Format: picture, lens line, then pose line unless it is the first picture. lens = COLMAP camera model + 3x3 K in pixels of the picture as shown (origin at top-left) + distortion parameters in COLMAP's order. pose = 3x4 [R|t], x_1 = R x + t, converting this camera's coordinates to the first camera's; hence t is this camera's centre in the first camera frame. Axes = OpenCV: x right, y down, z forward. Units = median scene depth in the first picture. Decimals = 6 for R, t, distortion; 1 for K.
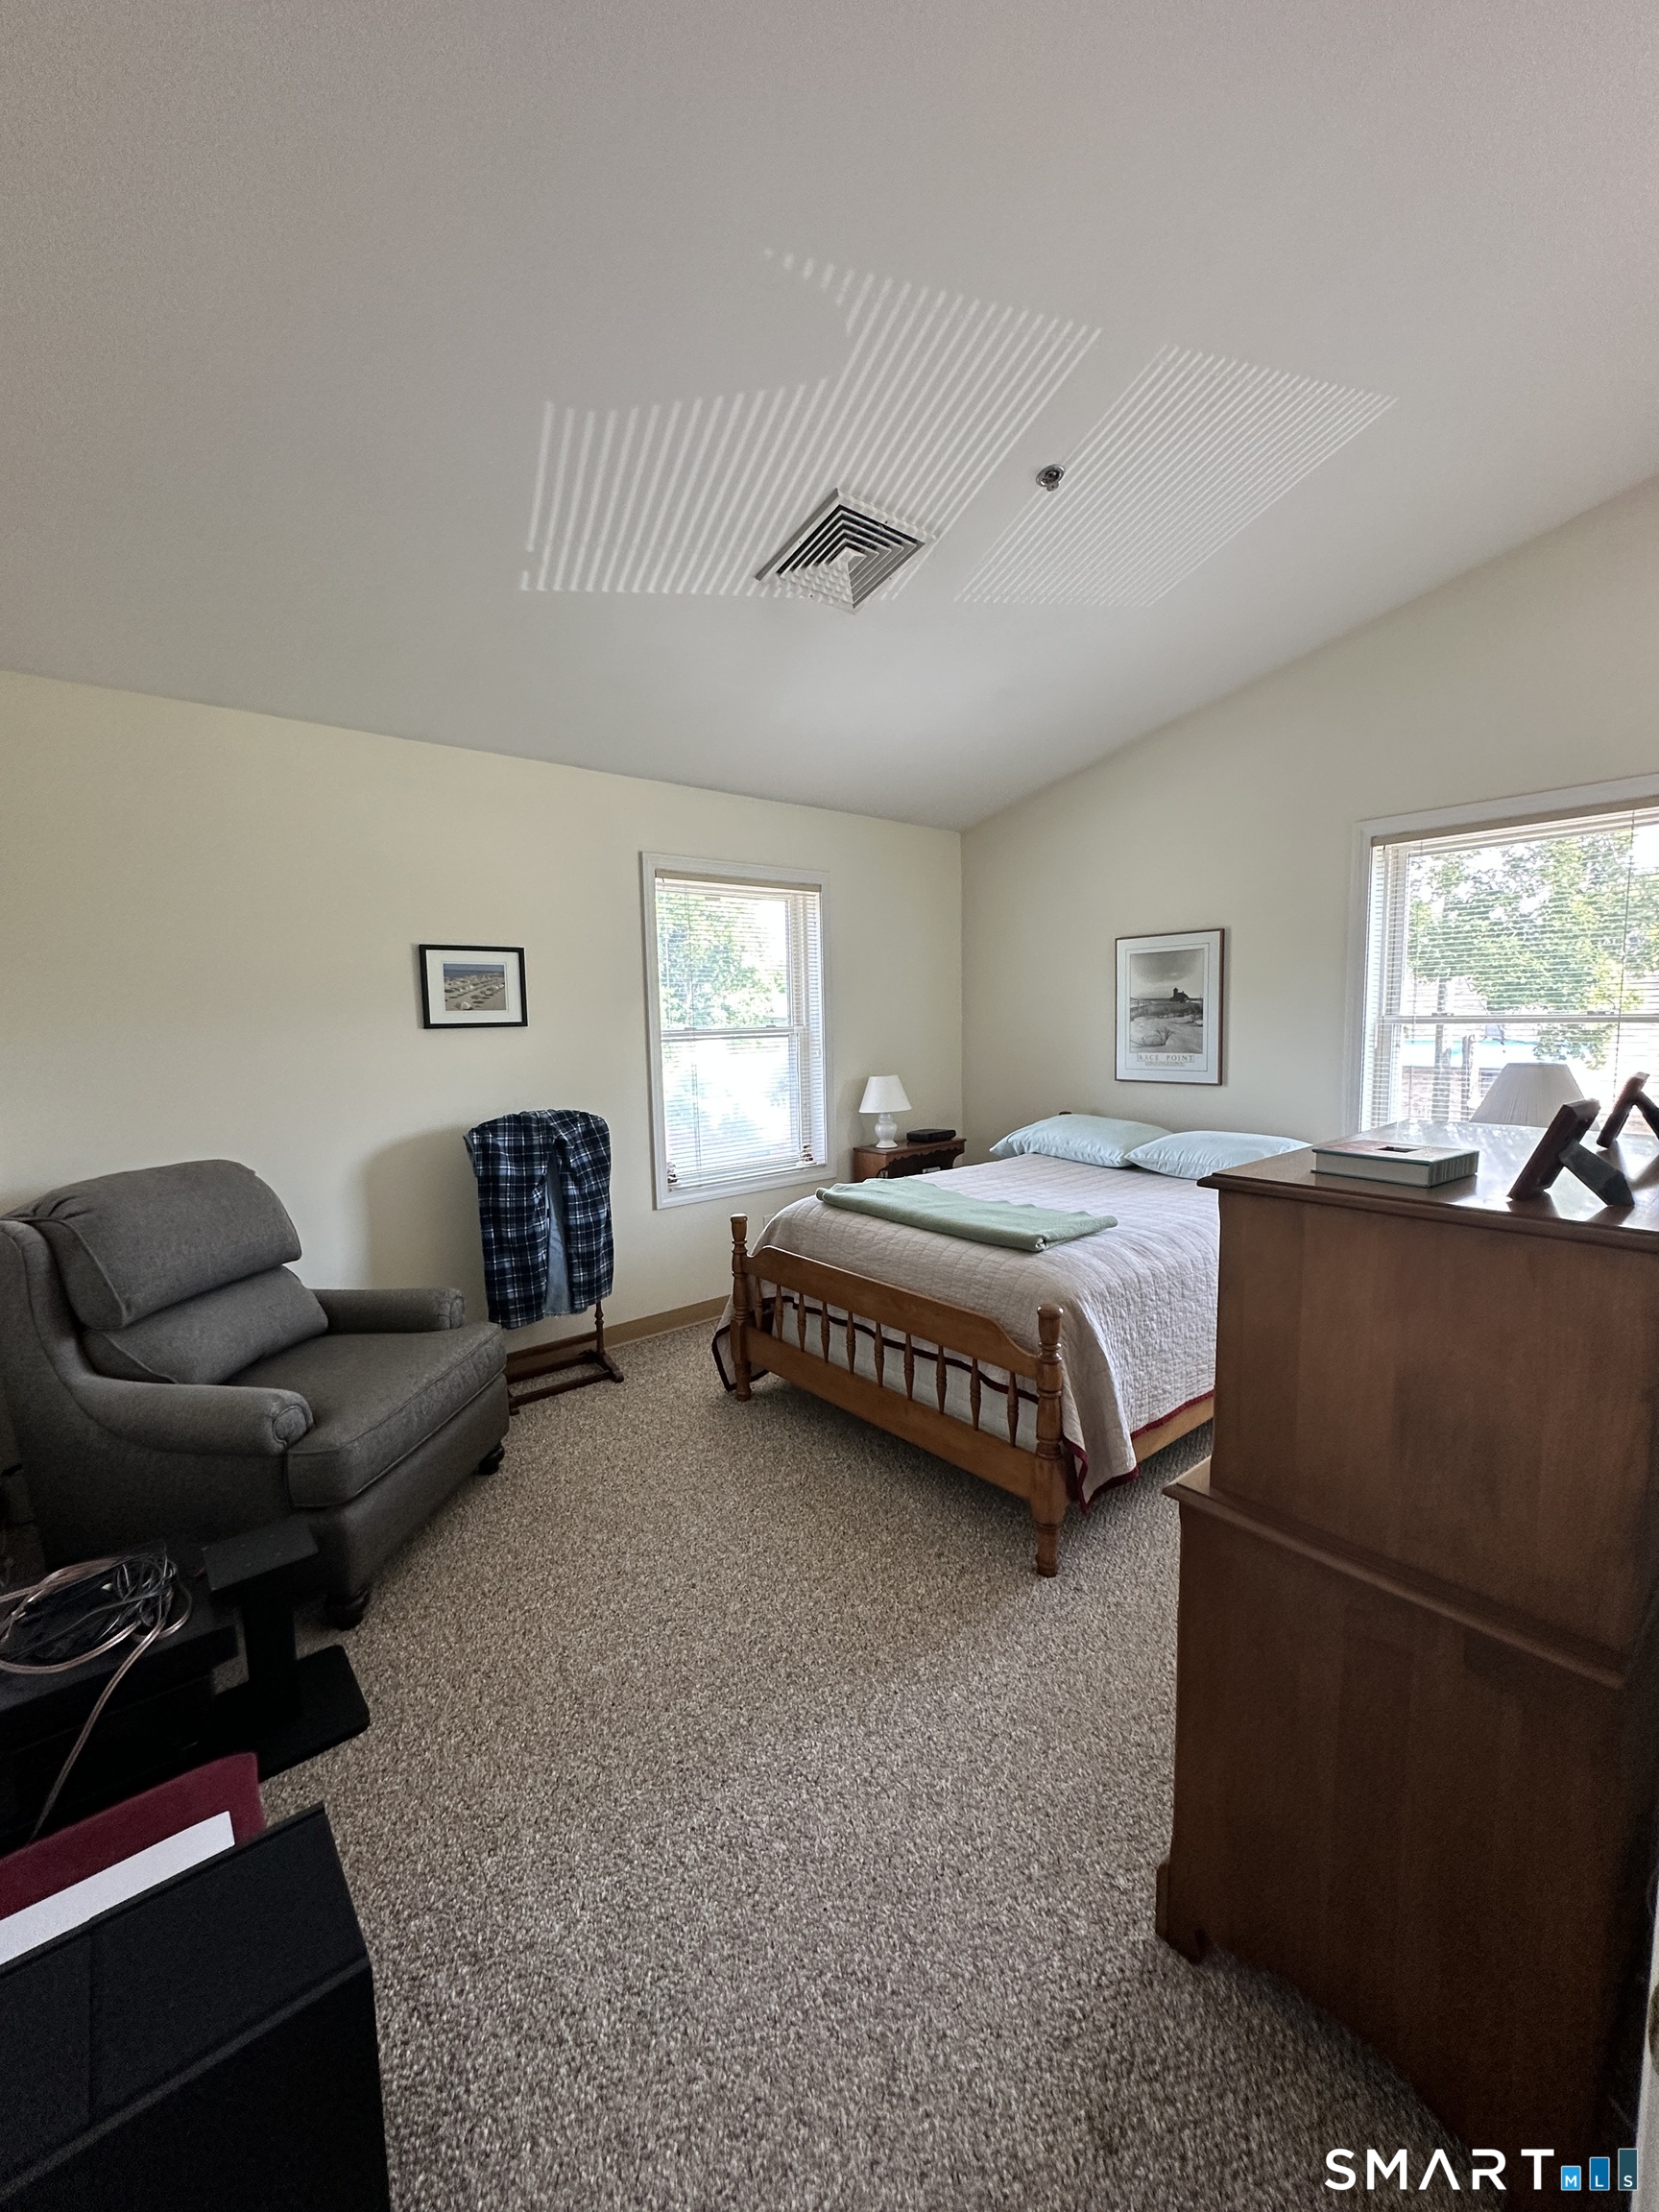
lens RADIAL K [[879.5, 0, 825.6], [0, 879.5, 1101.5], [0, 0, 1]] dist [-0.004121, 0.000650]
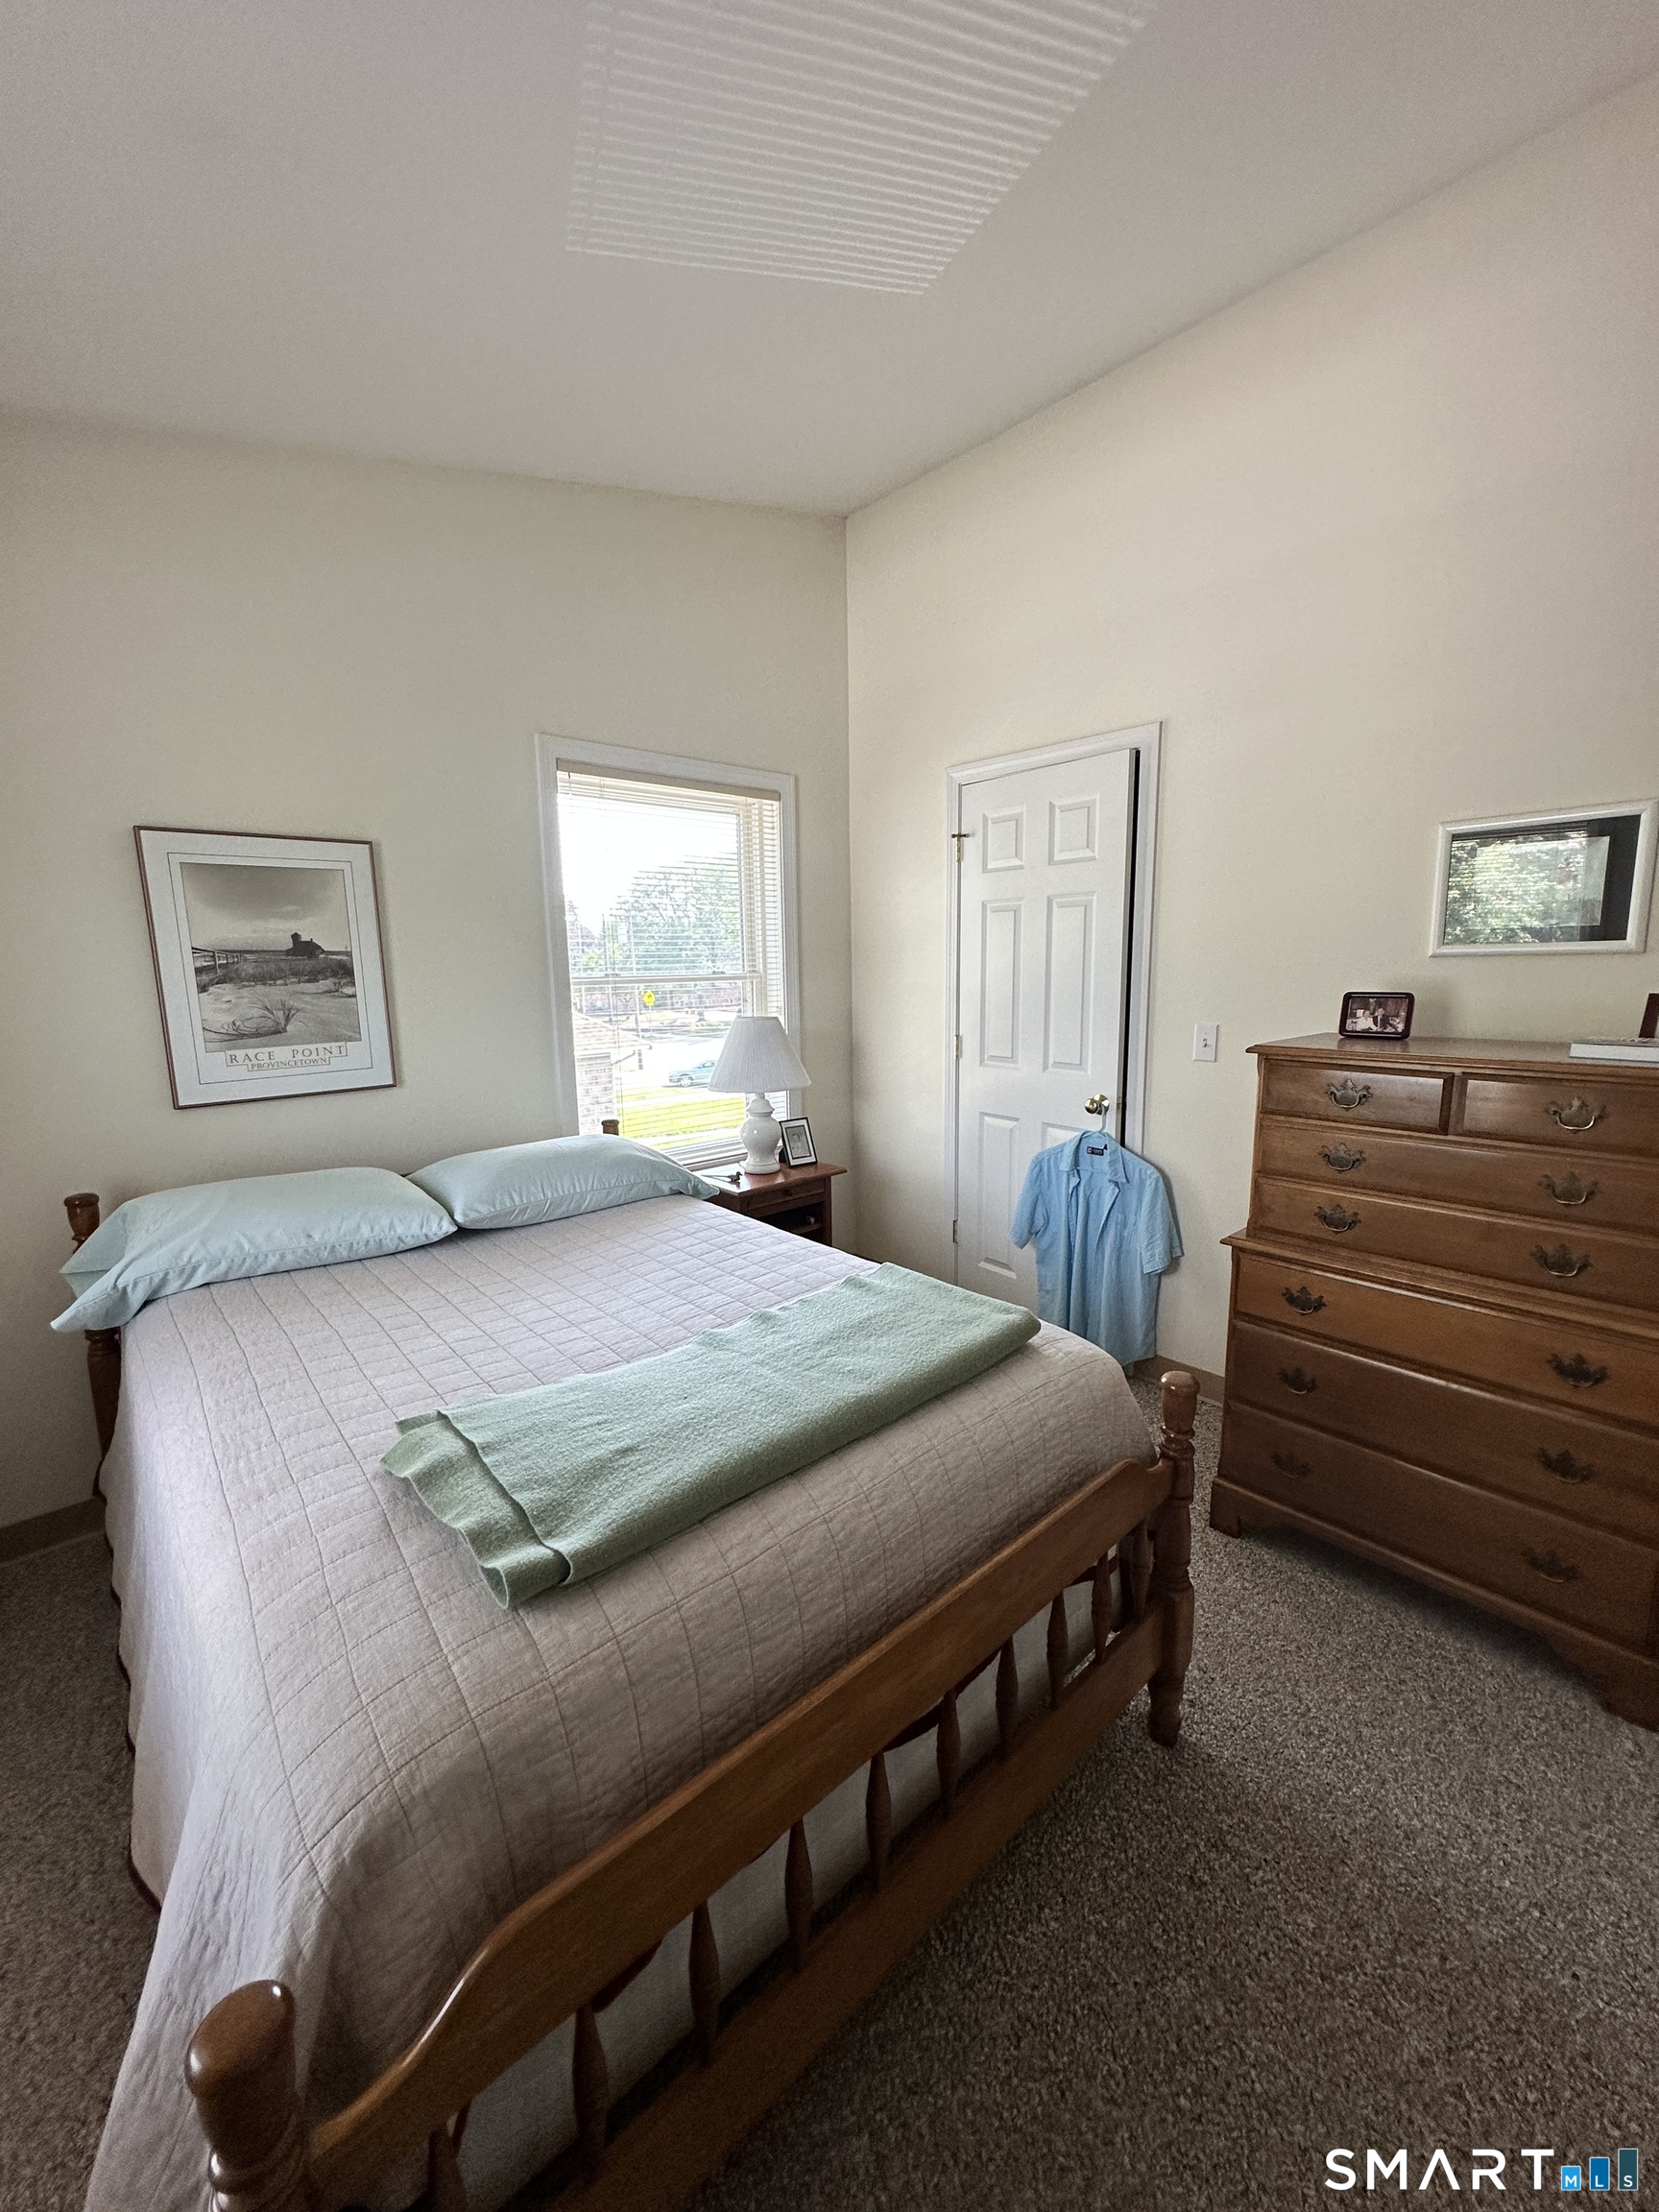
lens RADIAL K [[879.5, 0, 825.6], [0, 879.5, 1101.5], [0, 0, 1]] dist [-0.004121, 0.000650]
pose [[-0.045421, -0.133463, 0.990012, -0.207380], [0.120080, 0.983120, 0.138043, -0.057605], [-0.991725, 0.125151, -0.028628, 0.684096]]
